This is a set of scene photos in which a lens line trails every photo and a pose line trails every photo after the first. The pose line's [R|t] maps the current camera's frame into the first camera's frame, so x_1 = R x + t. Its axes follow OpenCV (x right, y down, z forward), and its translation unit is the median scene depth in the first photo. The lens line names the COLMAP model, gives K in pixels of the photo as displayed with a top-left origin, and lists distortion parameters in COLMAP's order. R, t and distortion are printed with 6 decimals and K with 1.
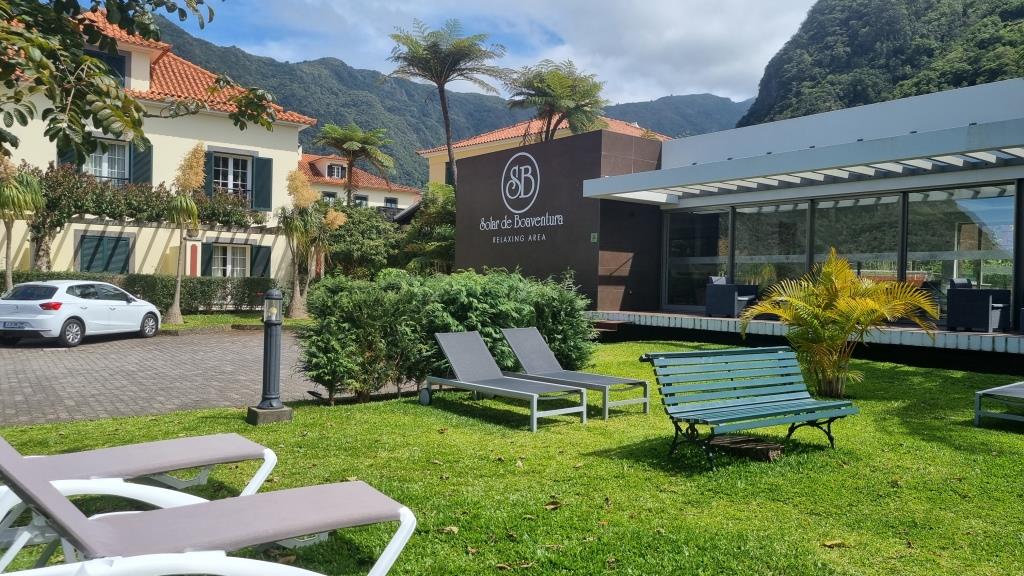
lens RADIAL K [[785.3, 0, 512.0], [0, 785.3, 288.0], [0, 0, 1]] dist [0.048861, -0.001310]
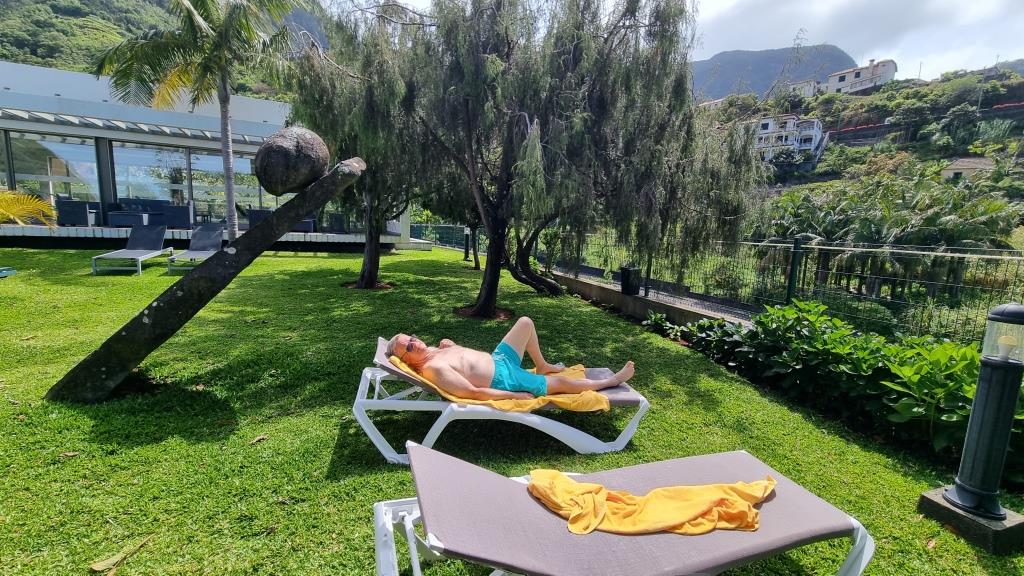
lens RADIAL K [[423.9, 0, 512.0], [0, 423.9, 288.0], [0, 0, 1]] dist [-0.001096, -0.000196]
pose [[0.230991, -0.150161, 0.961299, -0.213150], [-0.037240, 0.985930, 0.162957, 0.006133], [-0.972243, -0.073441, 0.222149, -0.241429]]
